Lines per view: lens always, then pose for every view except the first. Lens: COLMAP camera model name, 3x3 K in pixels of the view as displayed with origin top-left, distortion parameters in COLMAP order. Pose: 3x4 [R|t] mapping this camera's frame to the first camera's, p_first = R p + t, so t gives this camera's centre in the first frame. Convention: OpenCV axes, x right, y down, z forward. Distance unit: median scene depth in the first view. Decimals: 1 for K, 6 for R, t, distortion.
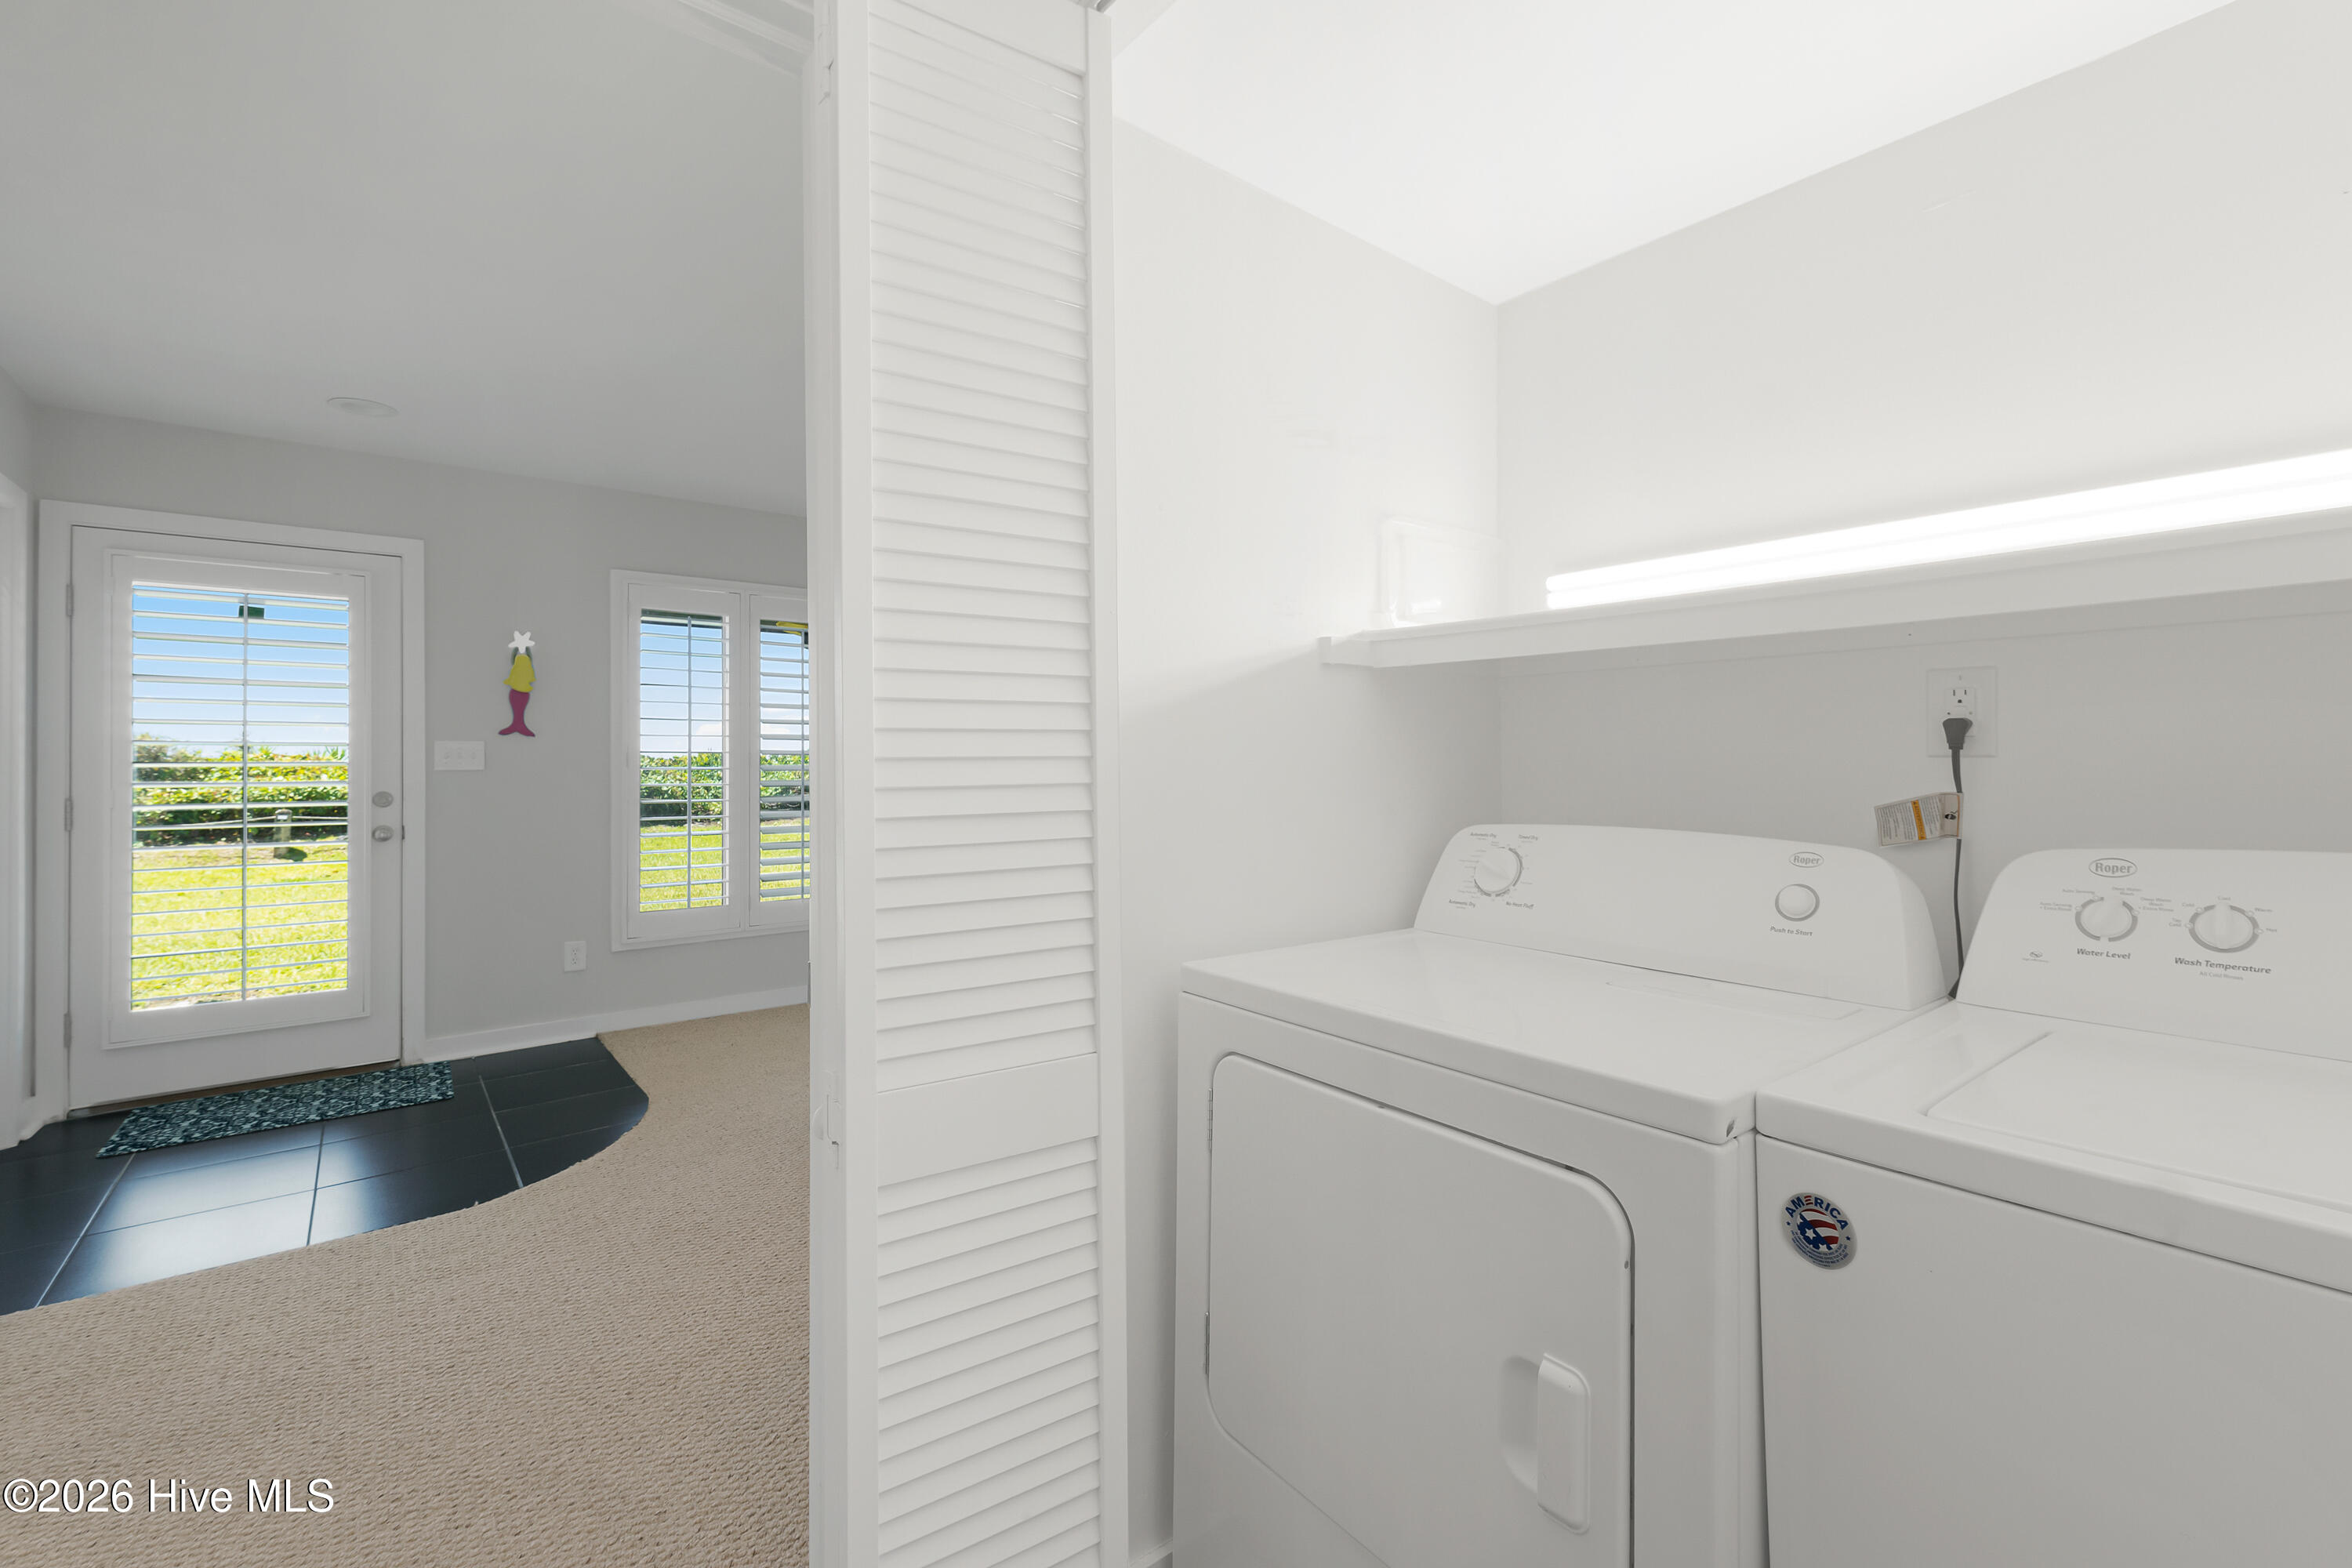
lens RADIAL K [[996.9, 0, 1172.5], [0, 996.9, 761.0], [0, 0, 1]] dist [0.001465, -0.000594]
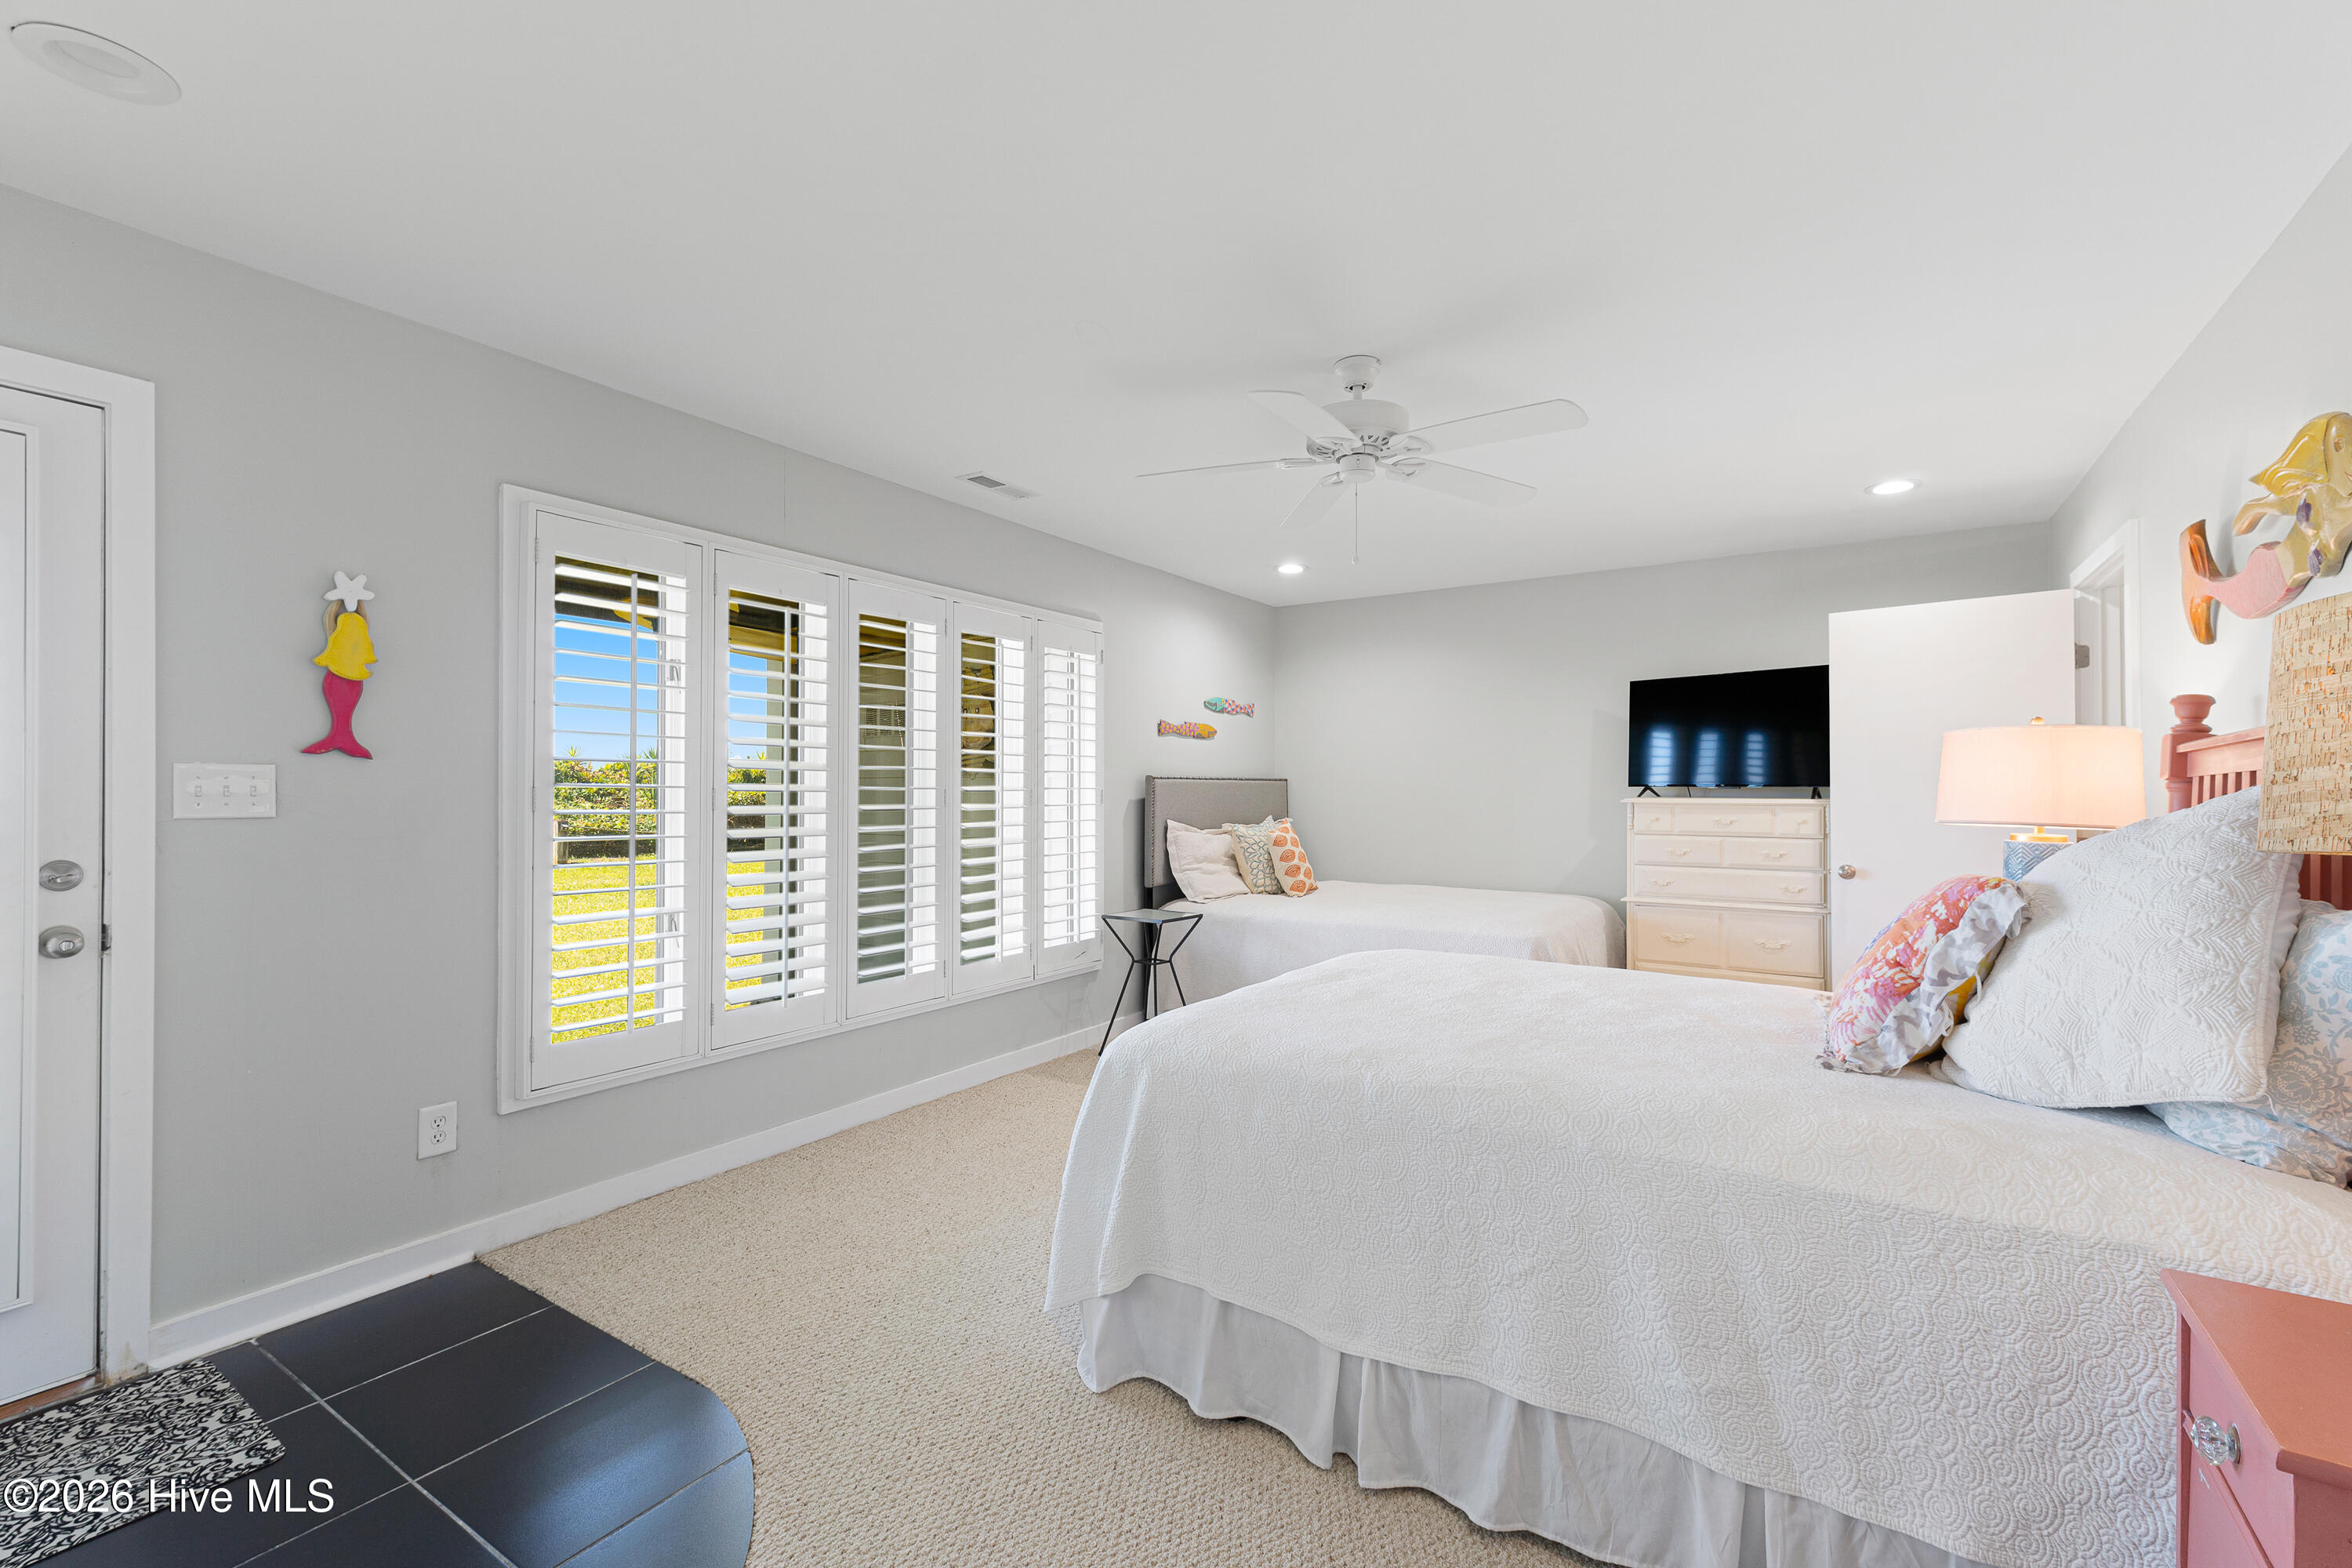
lens RADIAL K [[996.9, 0, 1183.8], [0, 996.9, 795.1], [0, 0, 1]] dist [0.001465, -0.000594]
pose [[0.946811, 0.011156, 0.321596, -0.385981], [-0.013216, 0.999904, 0.004224, -0.011730], [-0.321518, -0.008249, 0.946868, 0.309369]]
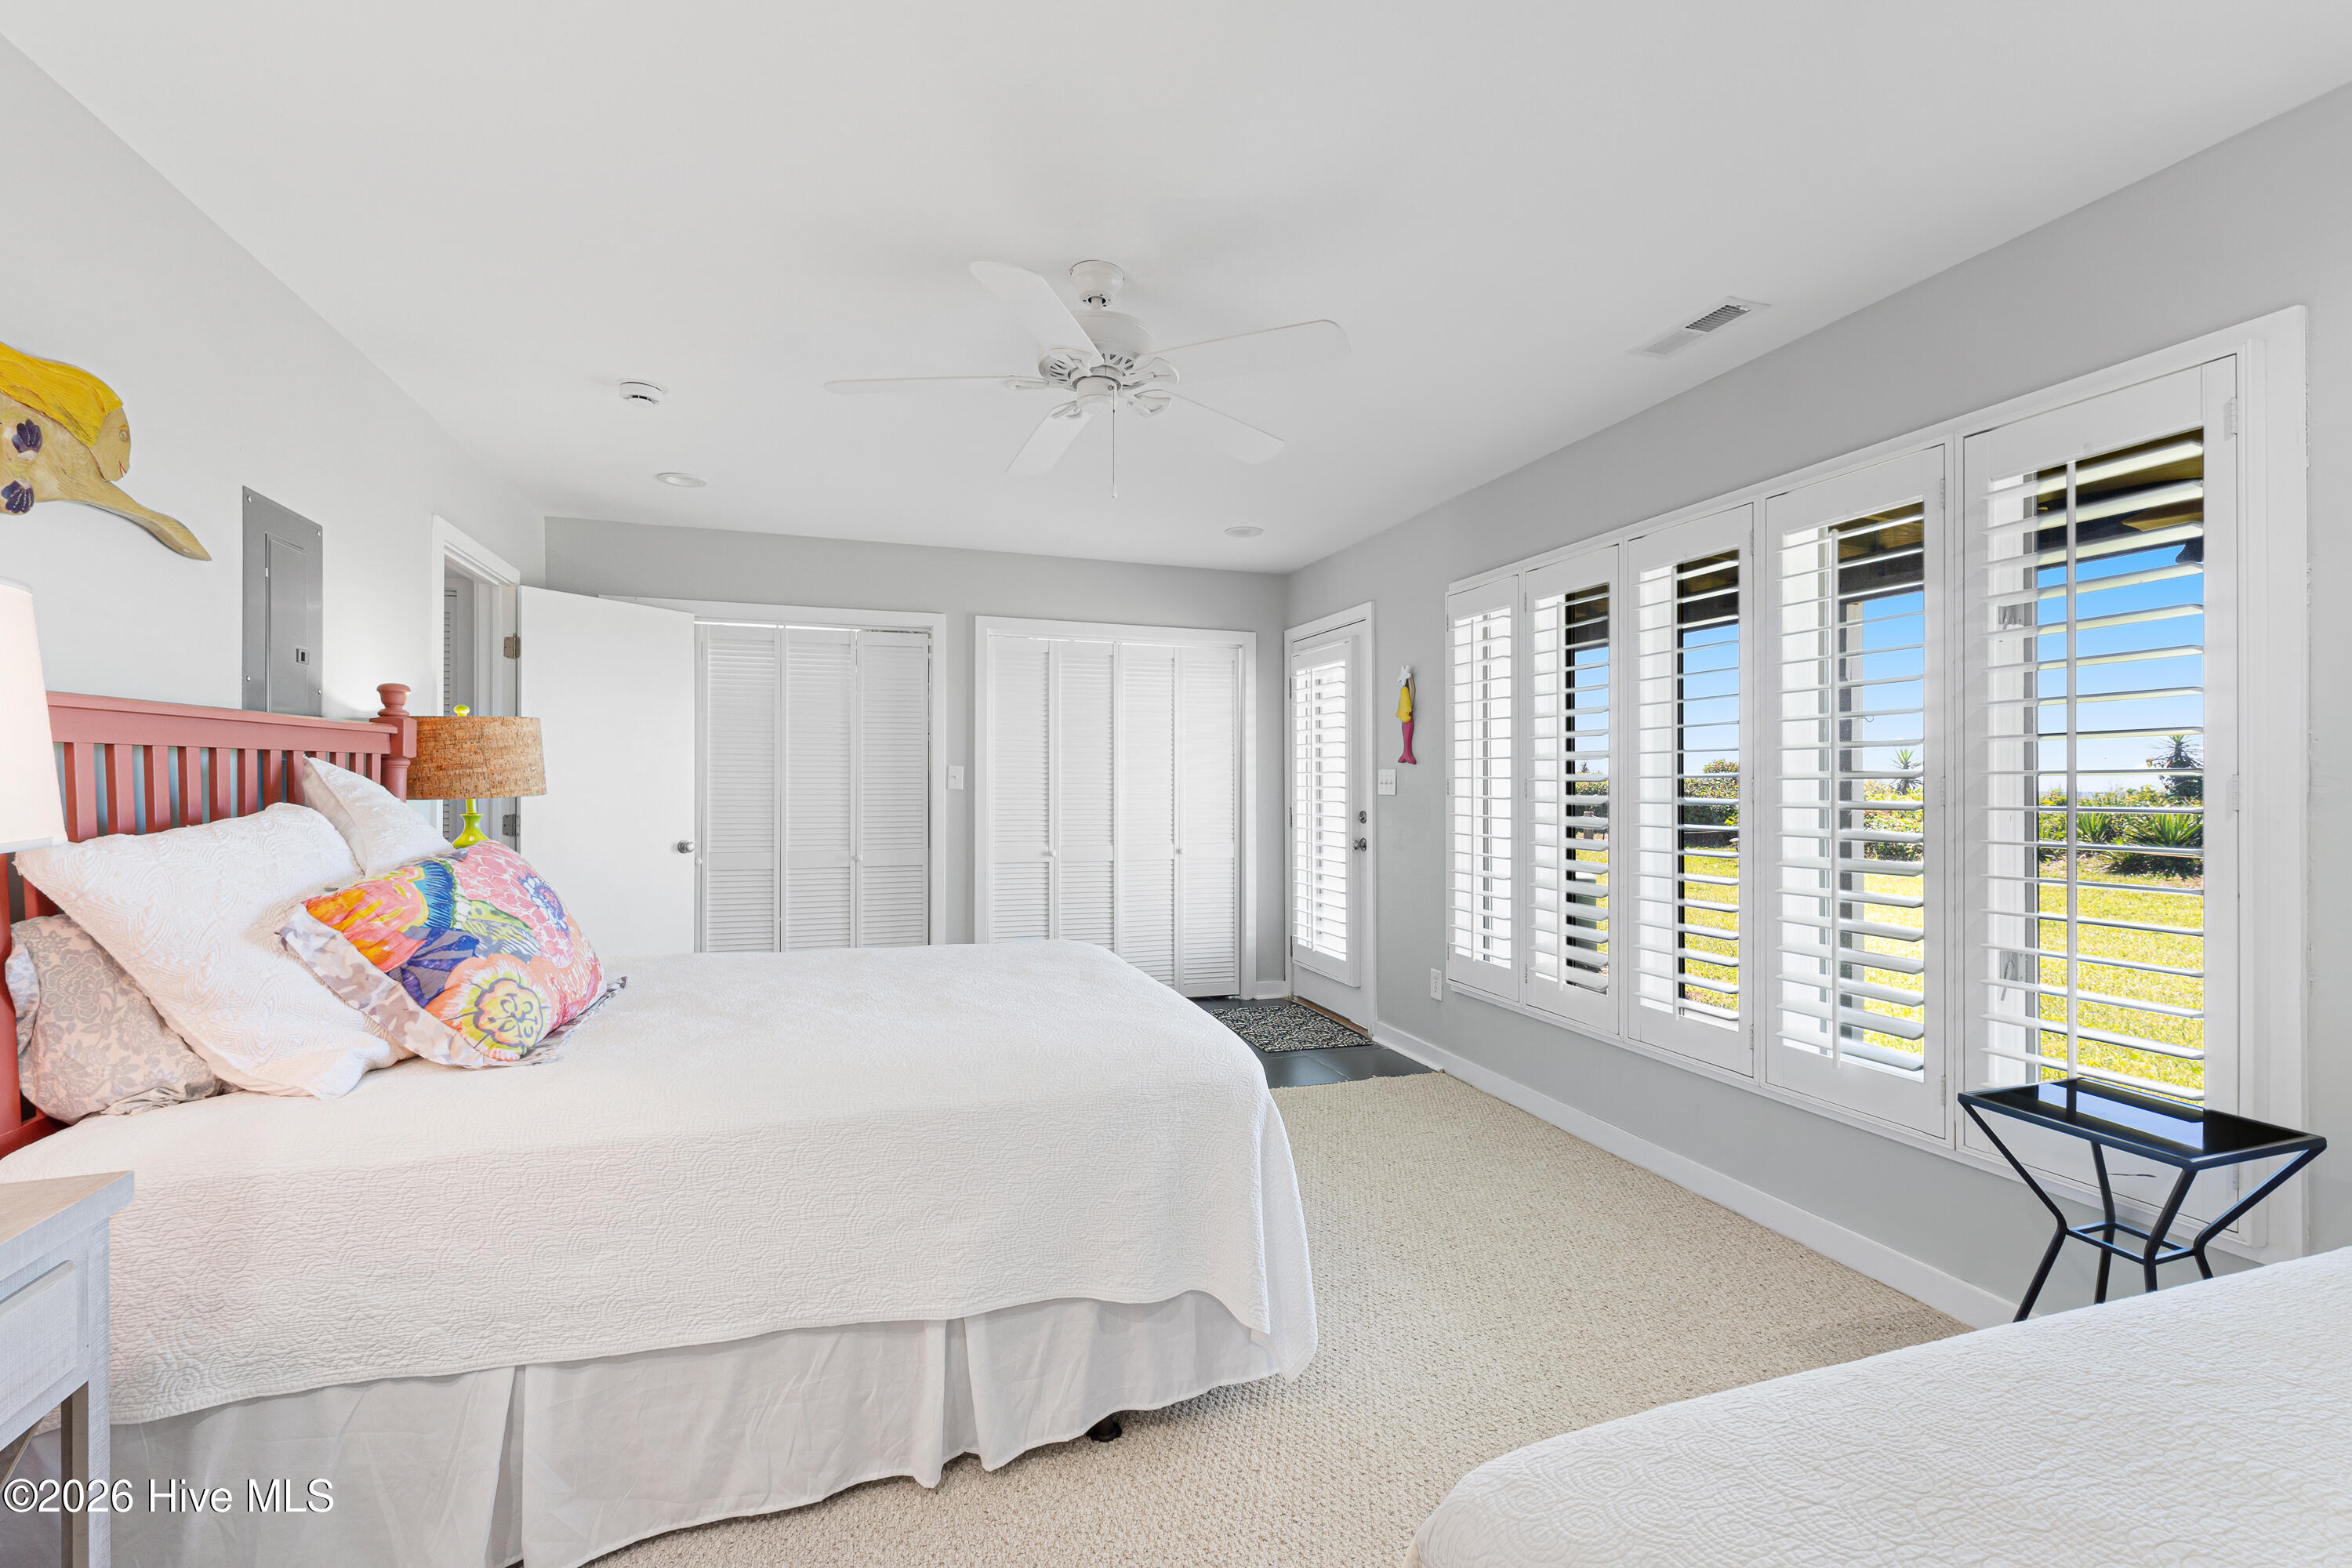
lens RADIAL K [[996.9, 0, 1150.9], [0, 996.9, 781.6], [0, 0, 1]] dist [0.001465, -0.000594]
pose [[-0.352598, 0.007834, -0.935742, 0.437151], [0.011064, 0.999930, 0.004202, -0.013267], [0.935709, -0.008872, -0.352660, 1.125025]]
